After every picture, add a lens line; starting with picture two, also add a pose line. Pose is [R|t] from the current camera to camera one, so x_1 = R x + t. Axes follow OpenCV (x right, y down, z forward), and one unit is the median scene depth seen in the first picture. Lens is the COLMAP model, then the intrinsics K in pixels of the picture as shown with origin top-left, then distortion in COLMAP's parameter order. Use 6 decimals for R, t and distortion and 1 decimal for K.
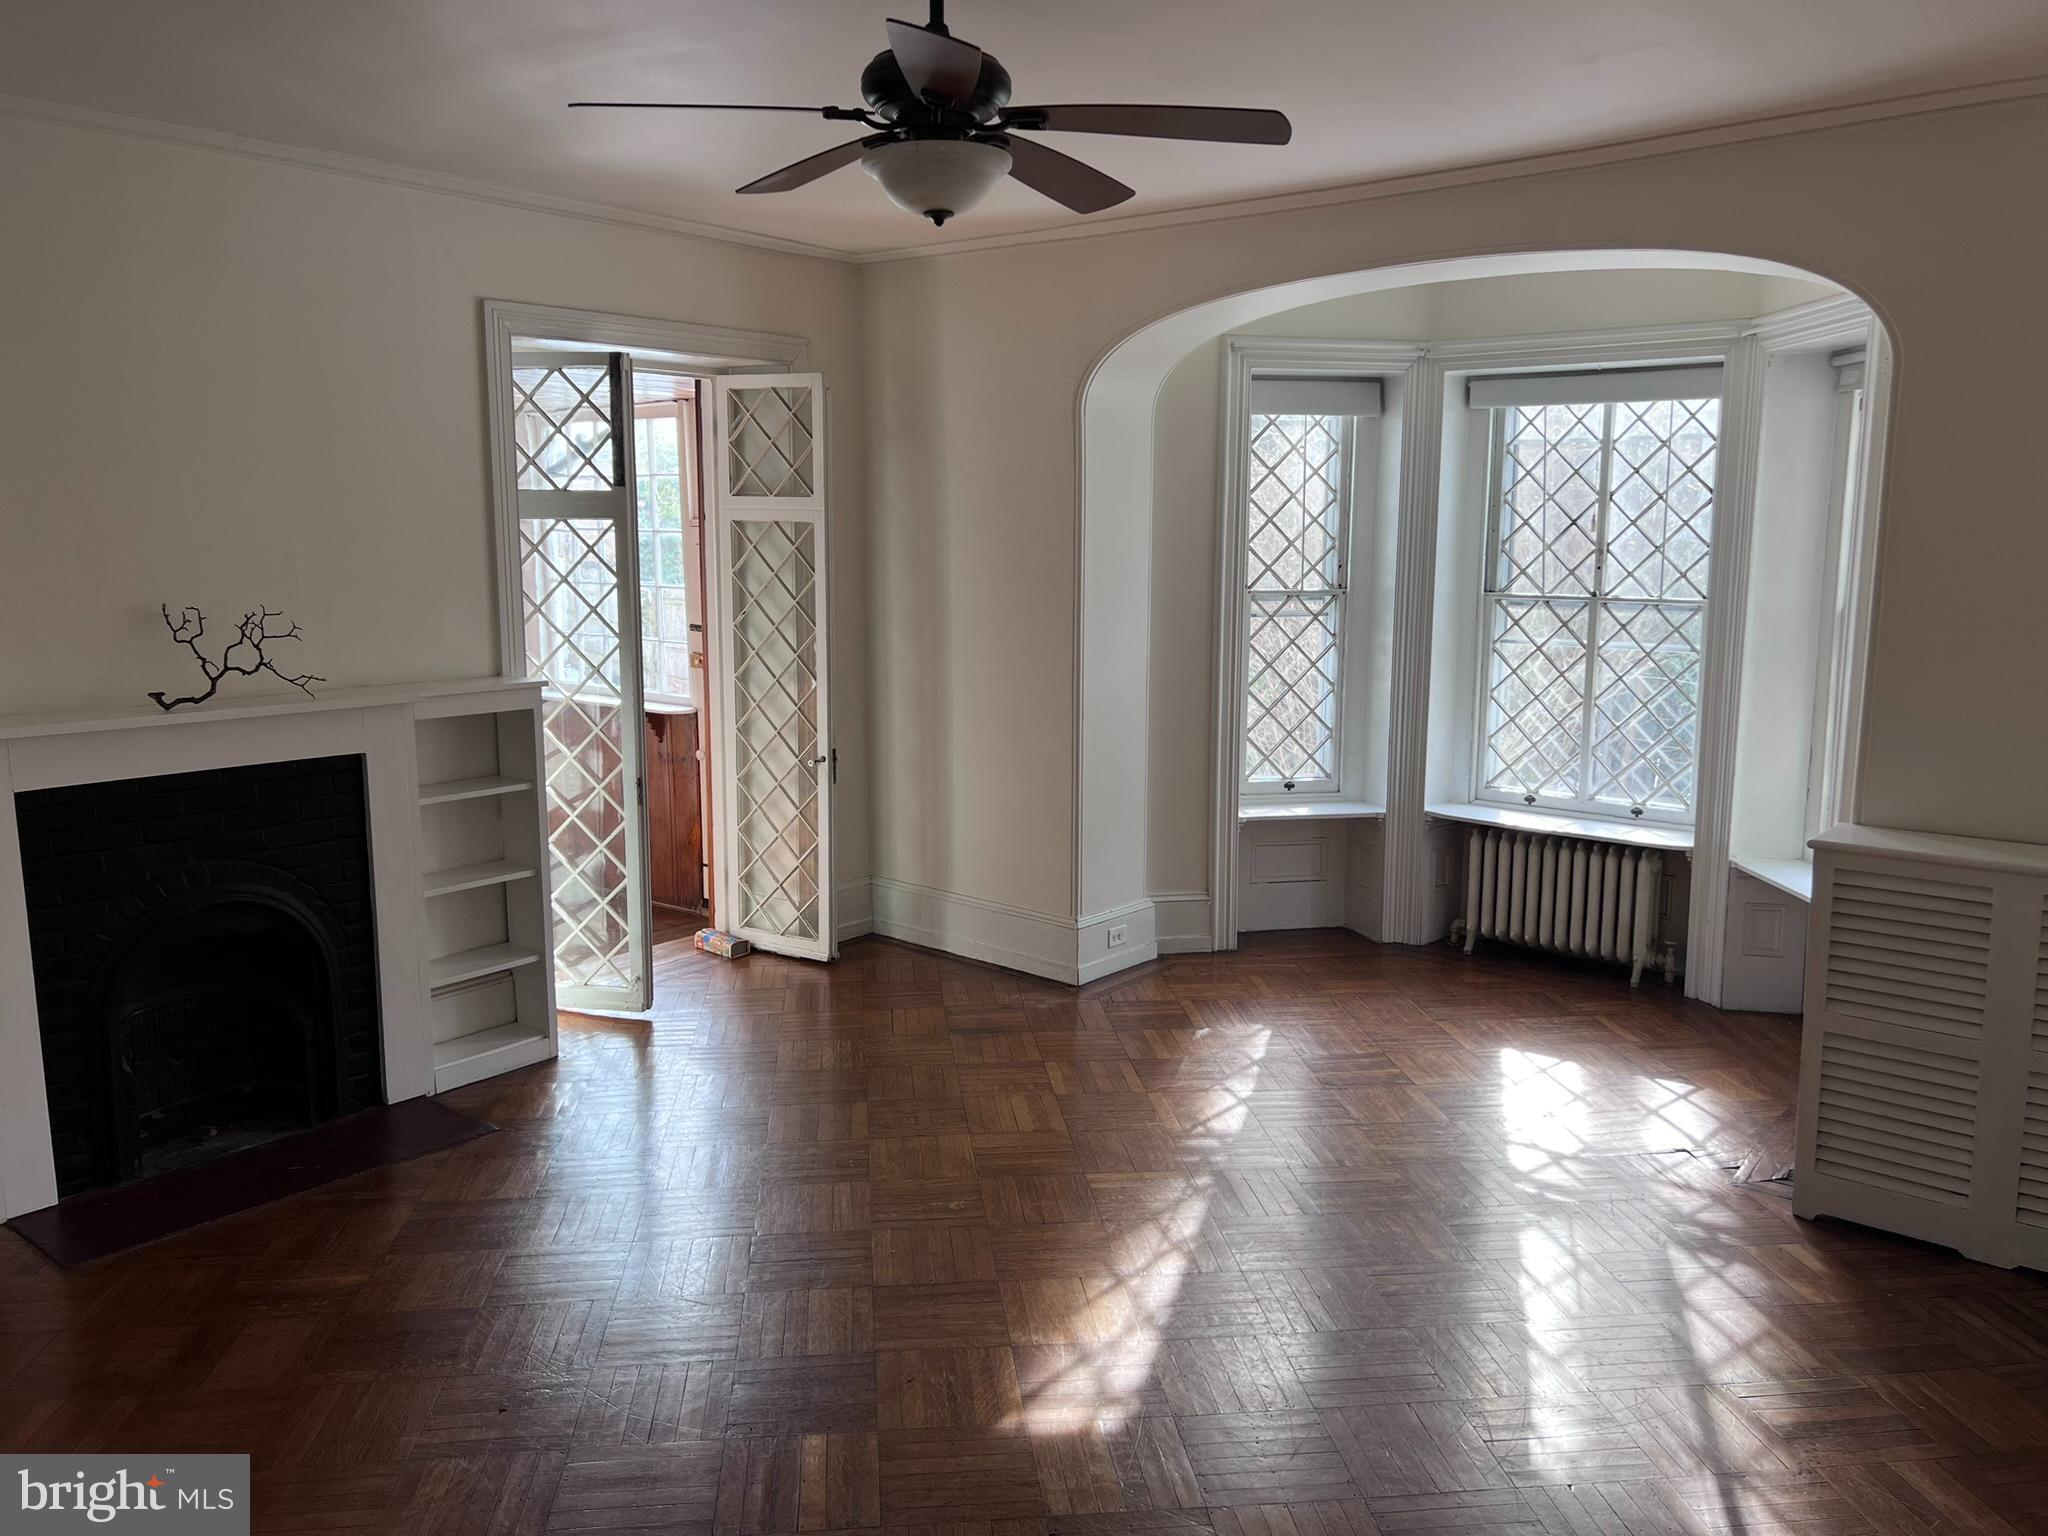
lens RADIAL K [[1538.0, 0, 1029.7], [0, 1538.0, 763.1], [0, 0, 1]] dist [0.065406, -0.074639]
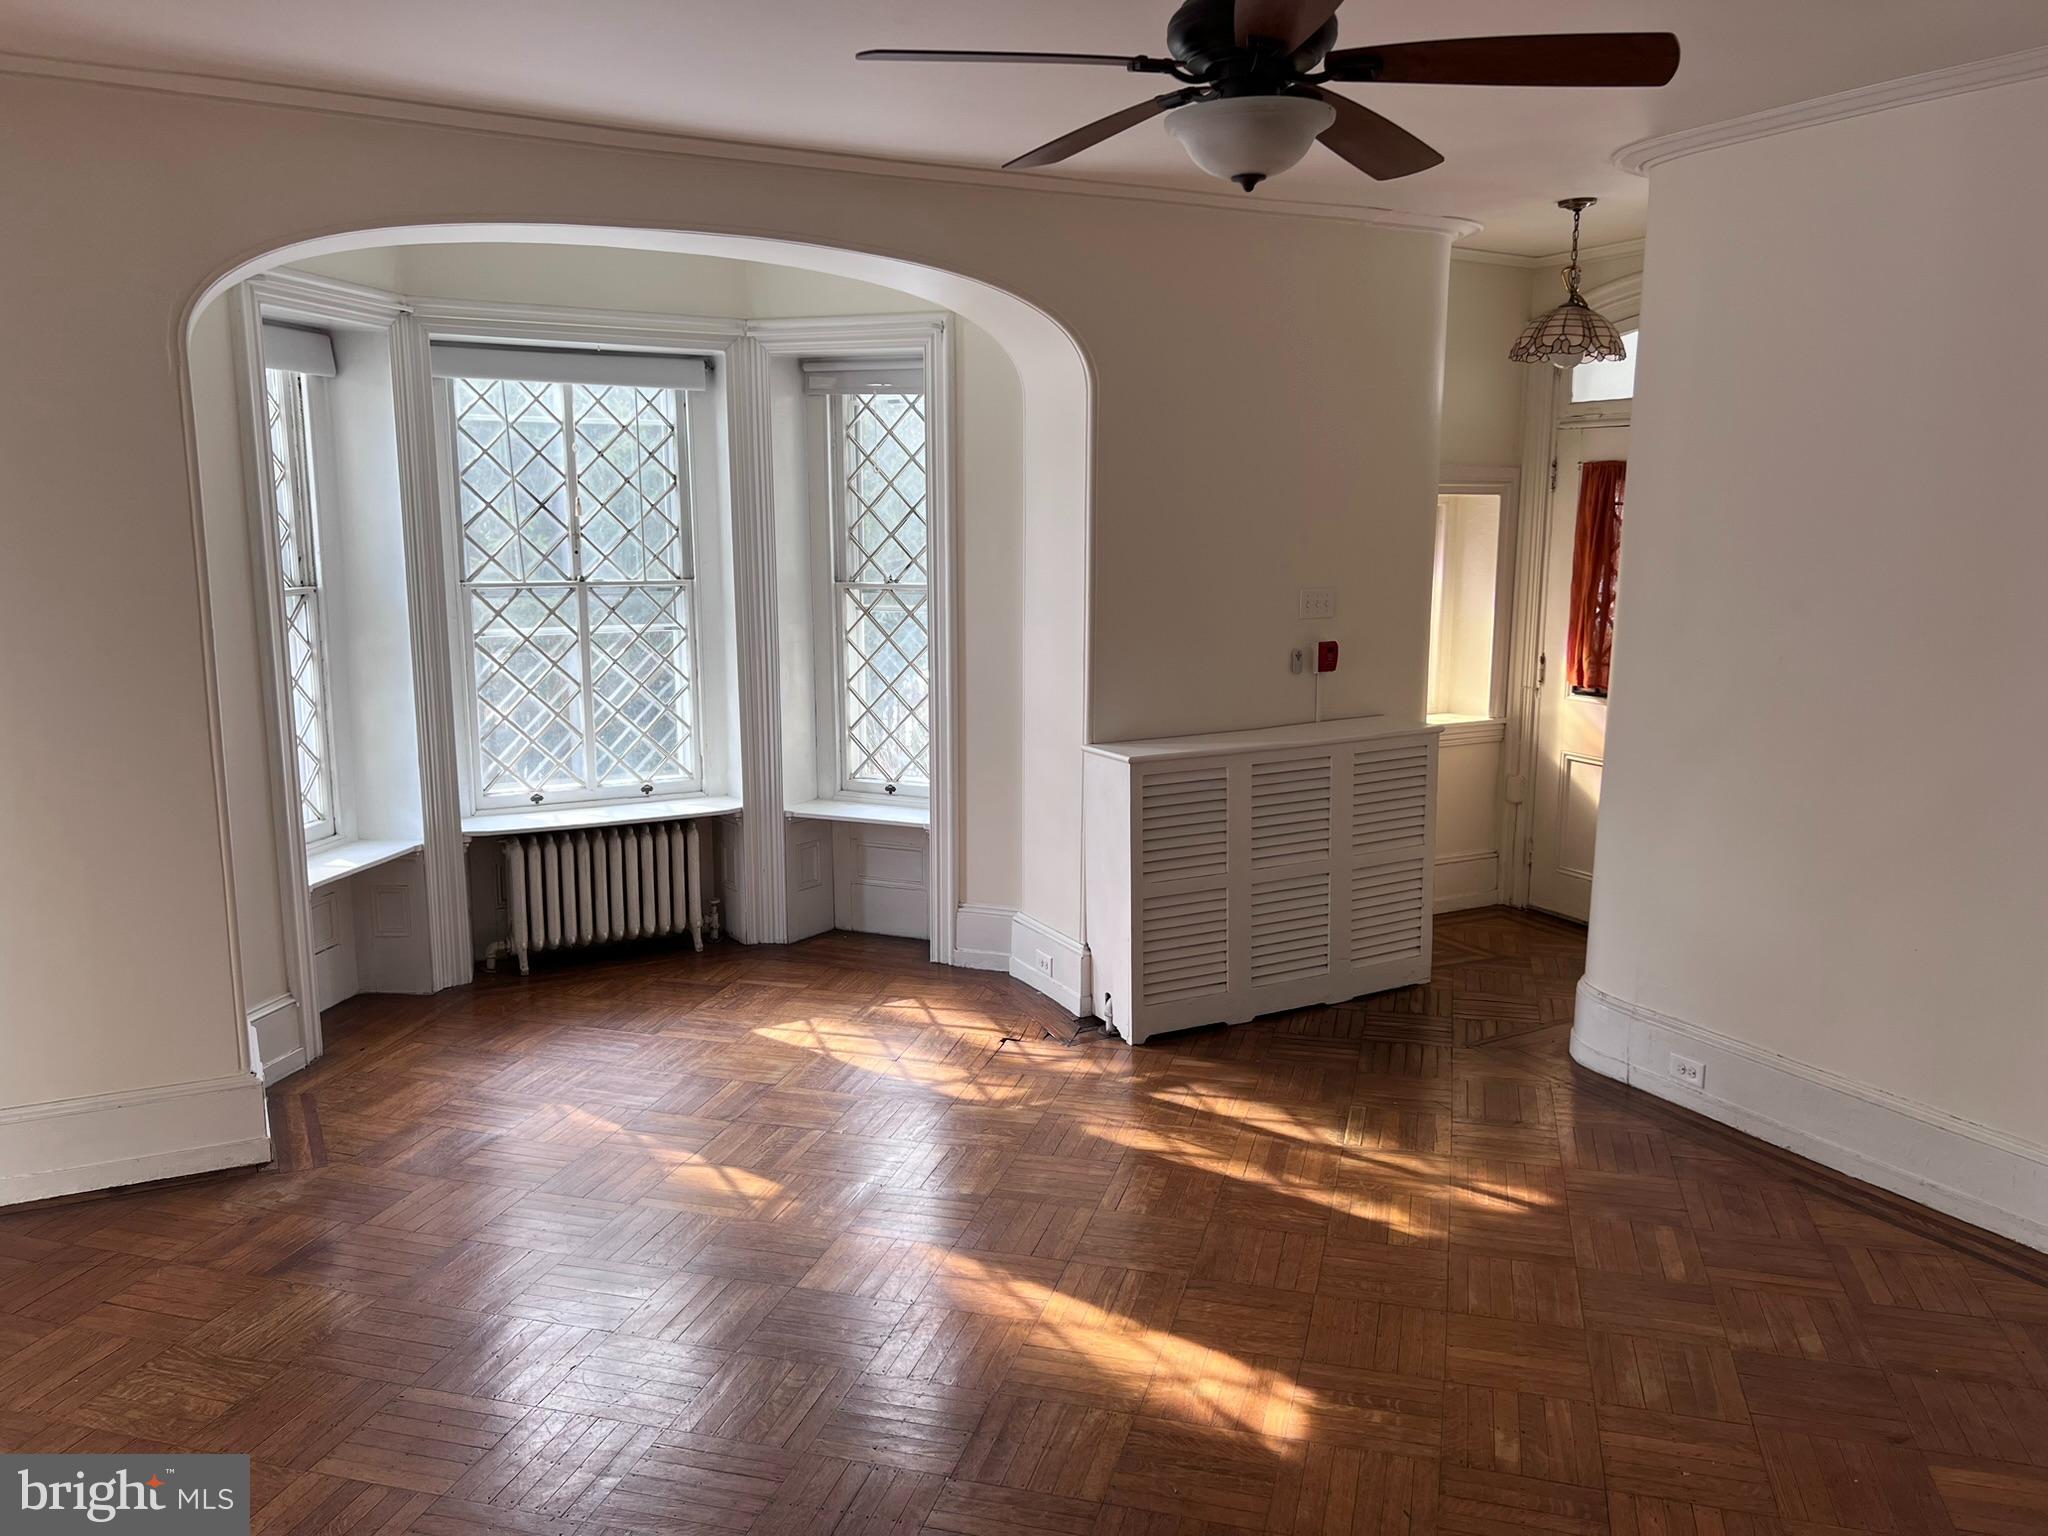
lens RADIAL K [[1538.0, 0, 1040.3], [0, 1538.0, 775.1], [0, 0, 1]] dist [0.065406, -0.074639]
pose [[0.376900, -0.165211, 0.911401, -0.468970], [0.142569, 0.982586, 0.119157, -0.066411], [-0.915216, 0.085027, 0.393891, 0.381156]]
